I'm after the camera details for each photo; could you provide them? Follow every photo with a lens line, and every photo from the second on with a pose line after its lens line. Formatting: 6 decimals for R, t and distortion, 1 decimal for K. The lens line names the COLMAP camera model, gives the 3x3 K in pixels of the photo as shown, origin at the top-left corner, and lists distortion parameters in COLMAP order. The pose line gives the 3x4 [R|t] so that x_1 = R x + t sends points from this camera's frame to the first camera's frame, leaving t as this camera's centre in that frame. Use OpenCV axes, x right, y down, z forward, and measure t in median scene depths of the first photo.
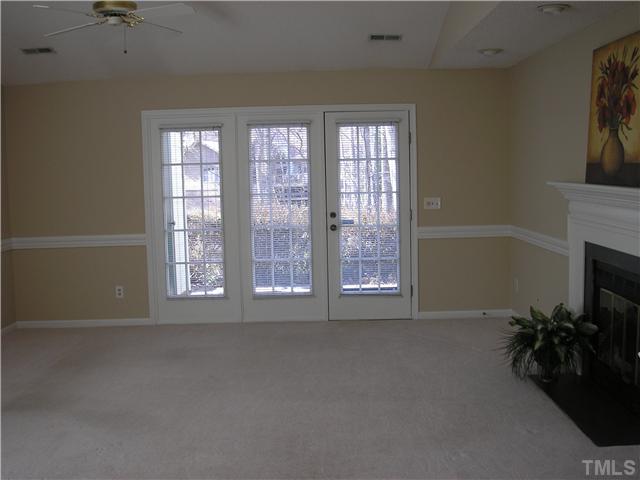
lens RADIAL K [[723.6, 0, 319.8], [0, 723.6, 241.5], [0, 0, 1]] dist [-0.154350, 0.000000]
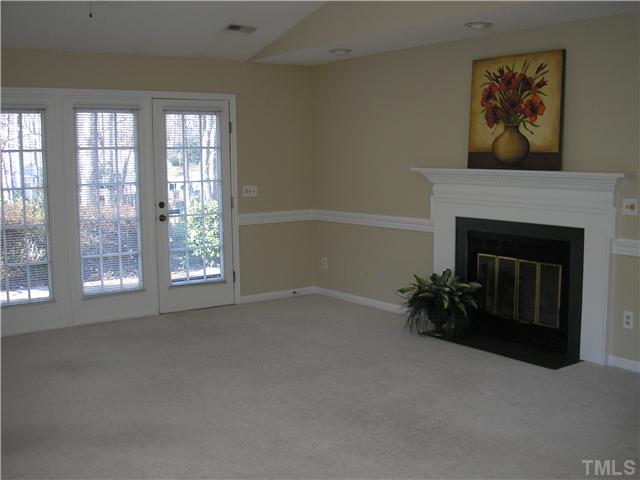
lens RADIAL K [[723.6, 0, 321.9], [0, 723.6, 239.2], [0, 0, 1]] dist [-0.154350, 0.000000]
pose [[0.805235, -0.053495, 0.590538, -0.385998], [0.051614, 0.998465, 0.020070, 0.001135], [-0.590705, 0.014319, 0.806761, 0.099531]]
